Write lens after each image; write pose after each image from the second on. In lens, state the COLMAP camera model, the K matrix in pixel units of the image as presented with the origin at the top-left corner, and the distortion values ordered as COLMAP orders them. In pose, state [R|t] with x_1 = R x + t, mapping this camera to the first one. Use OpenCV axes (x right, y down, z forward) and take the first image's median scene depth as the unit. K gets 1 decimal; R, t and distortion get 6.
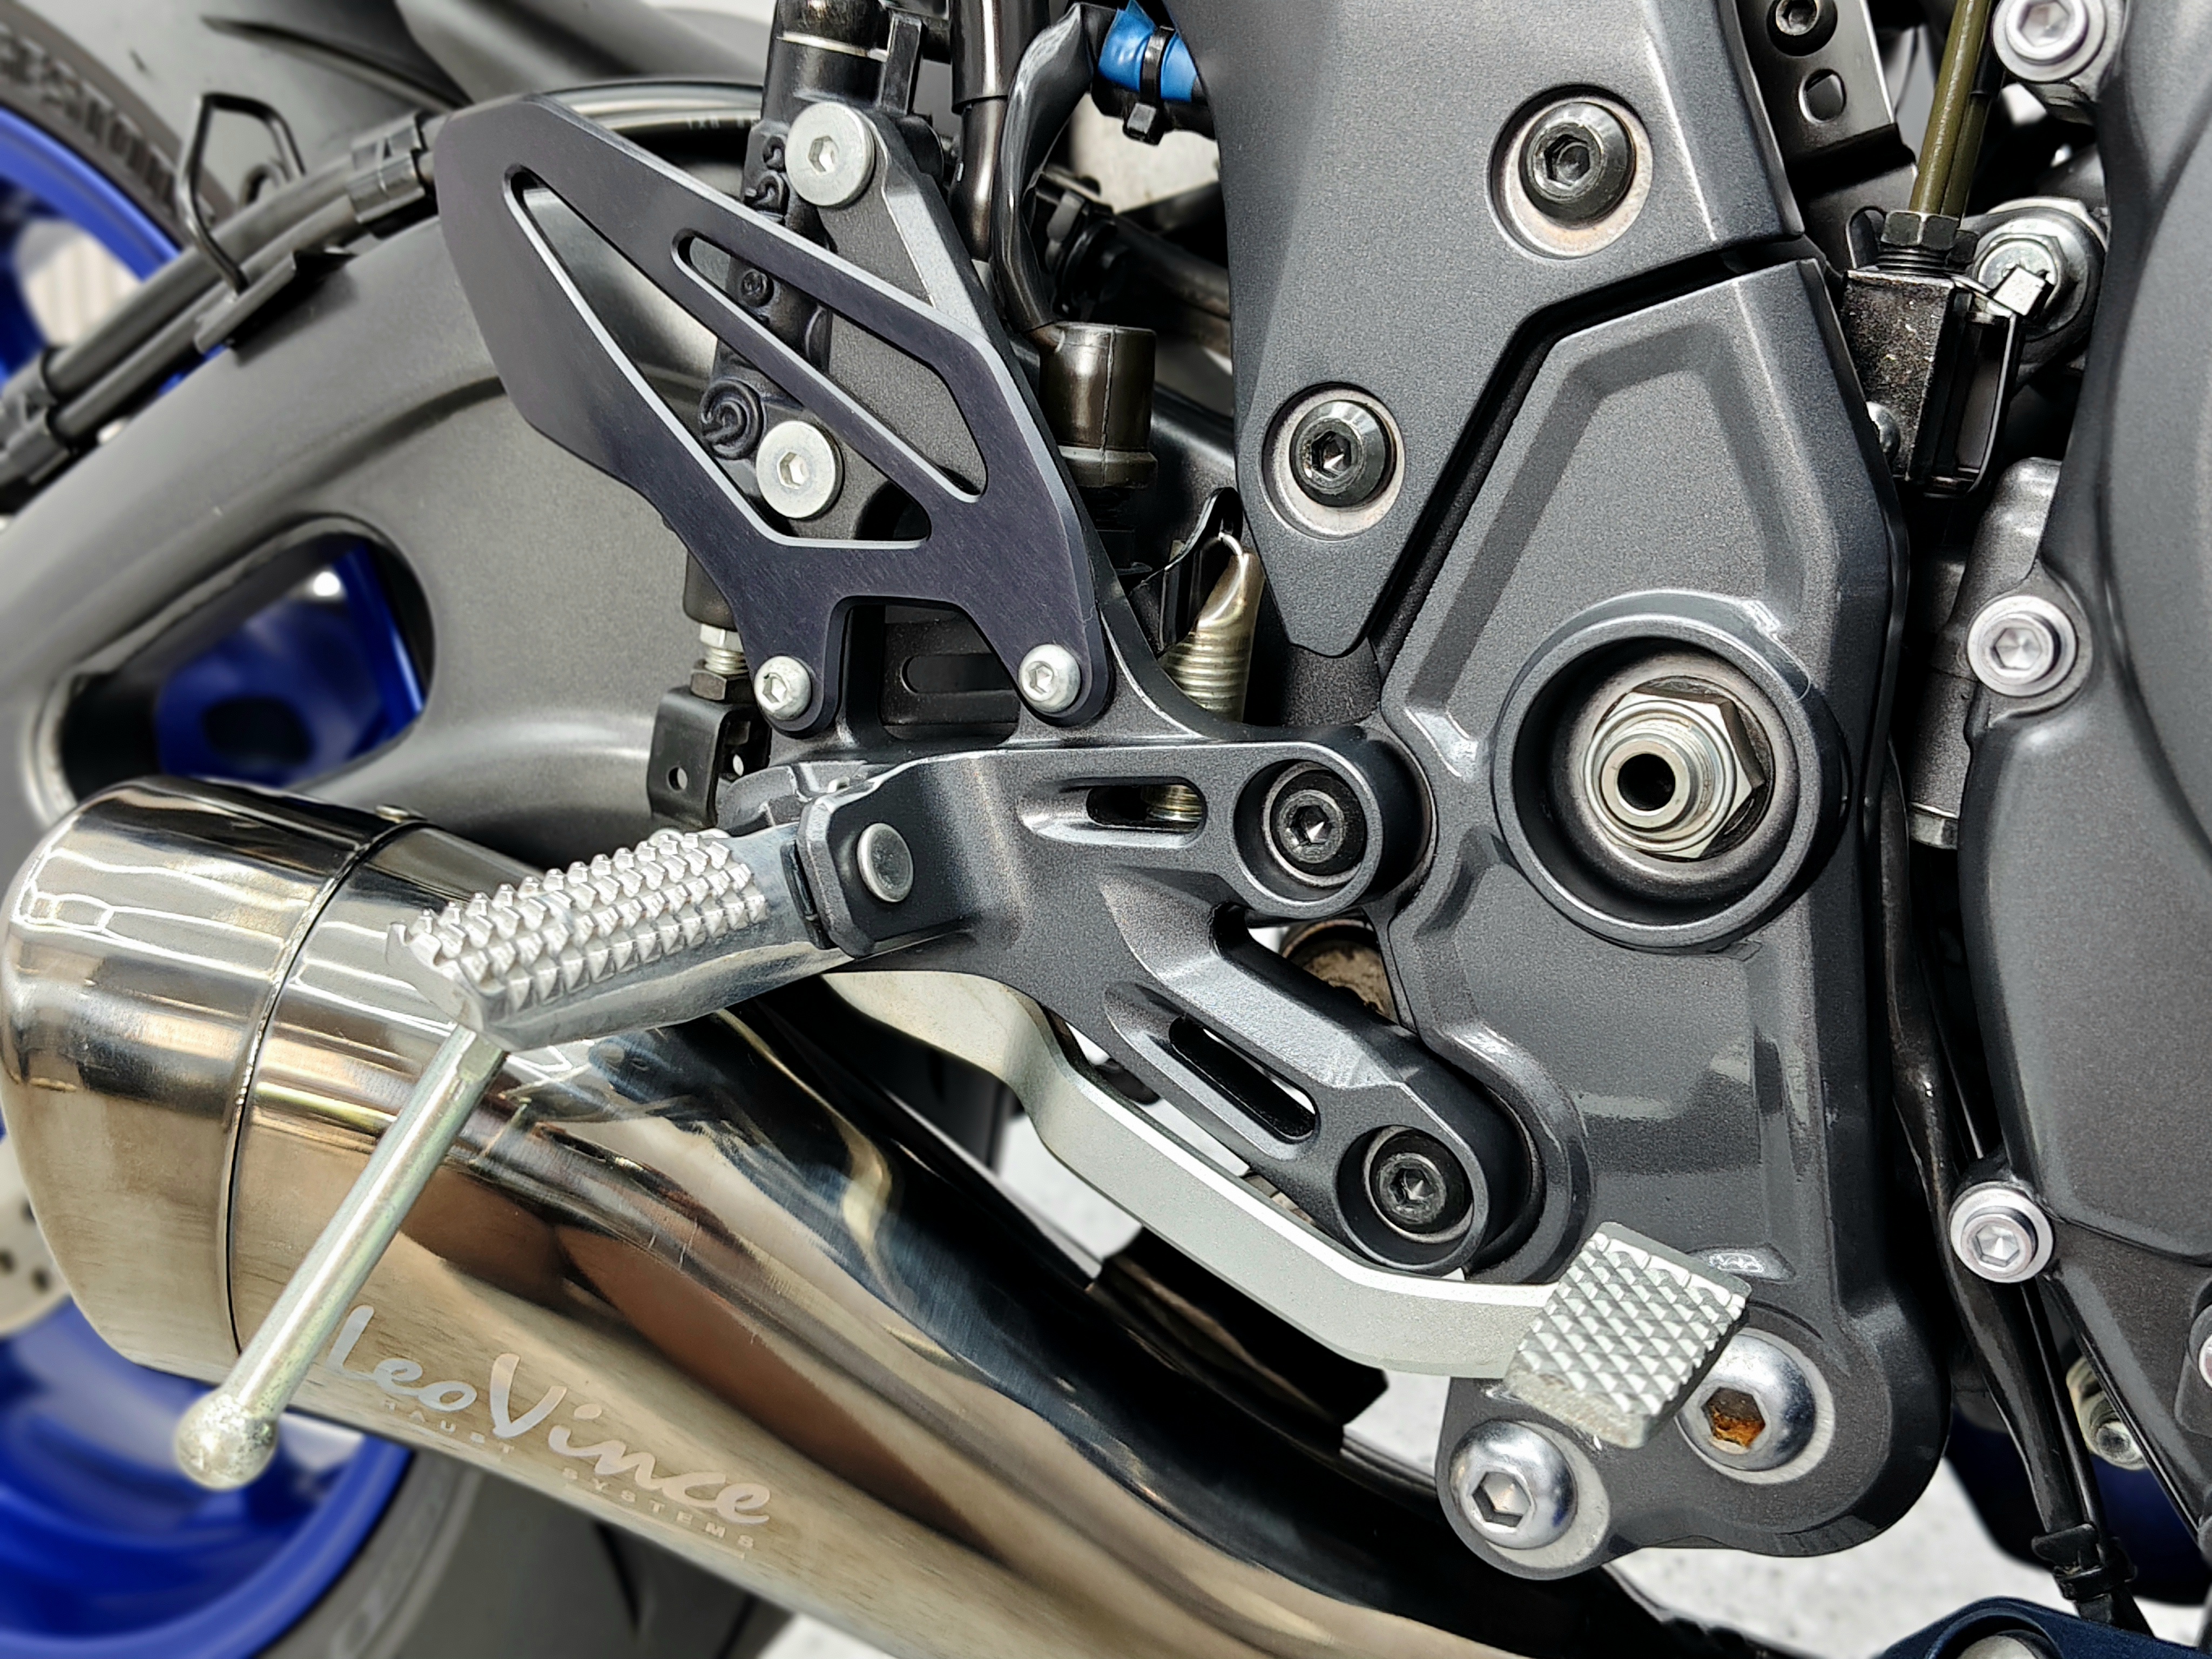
lens RADIAL K [[2263.5, 0, 1104.2], [0, 2263.5, 875.6], [0, 0, 1]] dist [-0.004283, -0.000217]
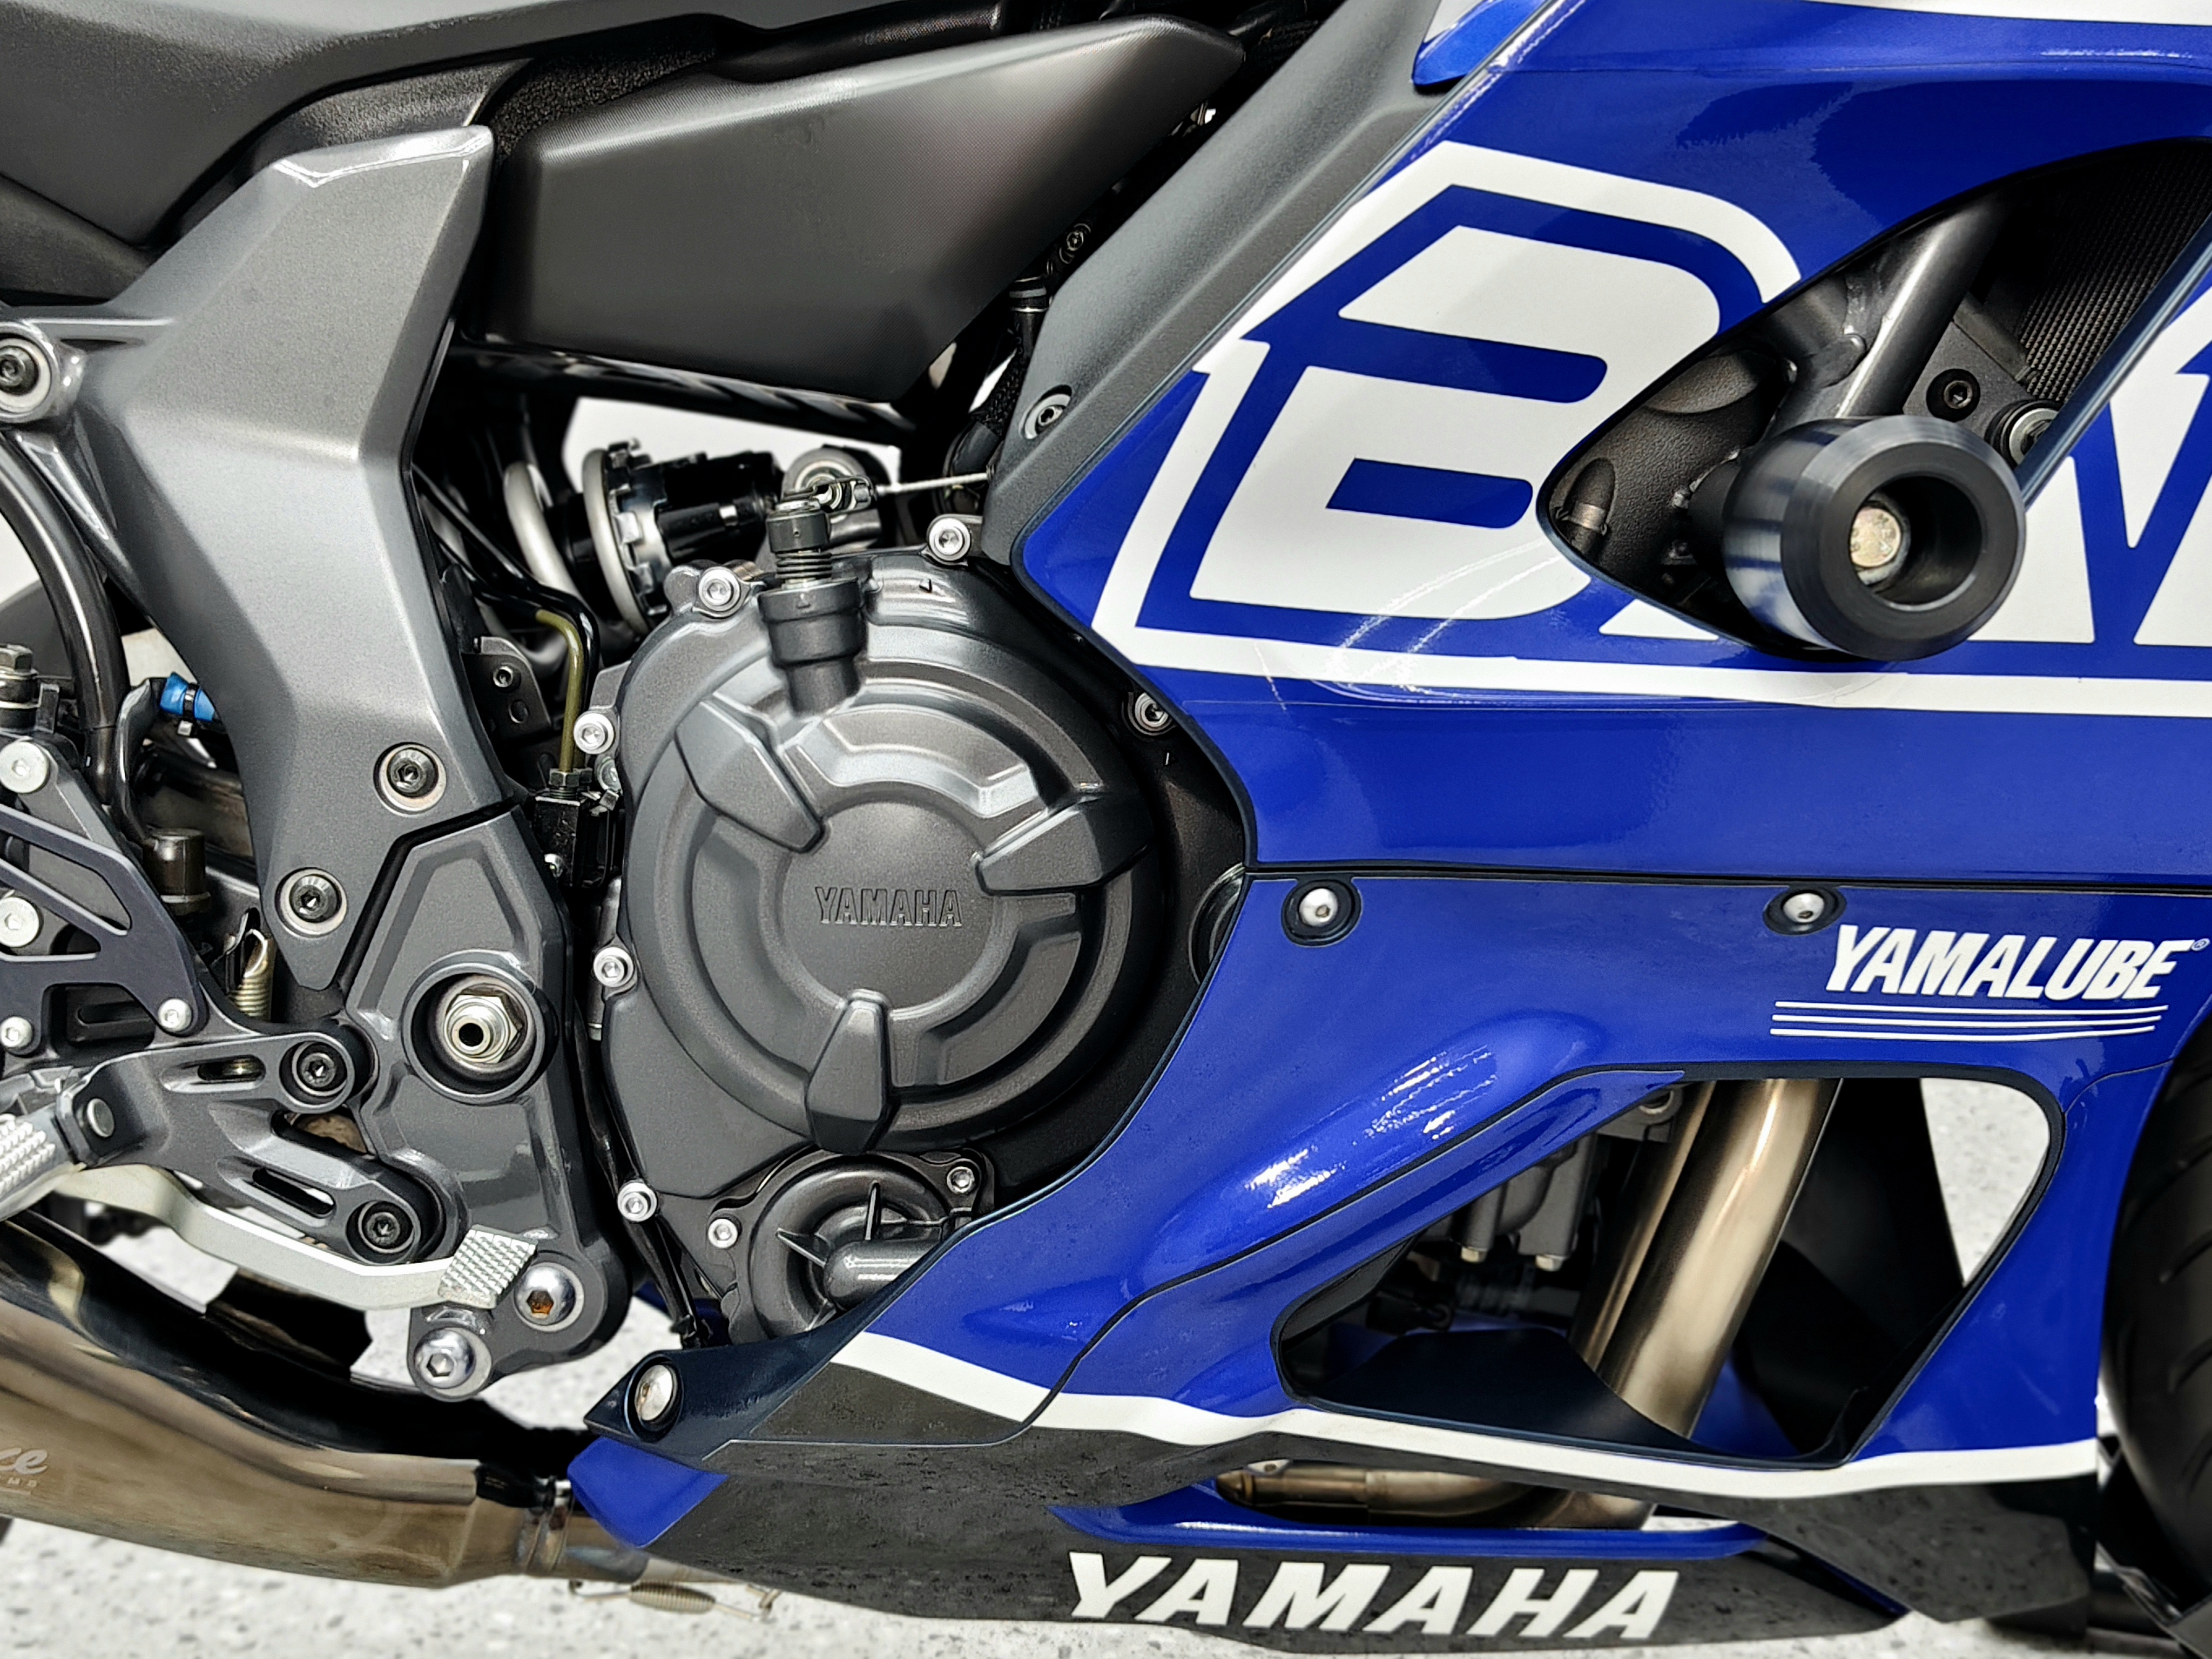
lens RADIAL K [[2290.3, 0, 1099.6], [0, 2290.3, 811.9], [0, 0, 1]] dist [-0.013775, 0.211916]
pose [[0.877176, -0.090752, 0.471515, -0.264116], [0.115481, 0.993027, -0.023706, -0.128156], [-0.466075, 0.075246, 0.881540, -1.298638]]
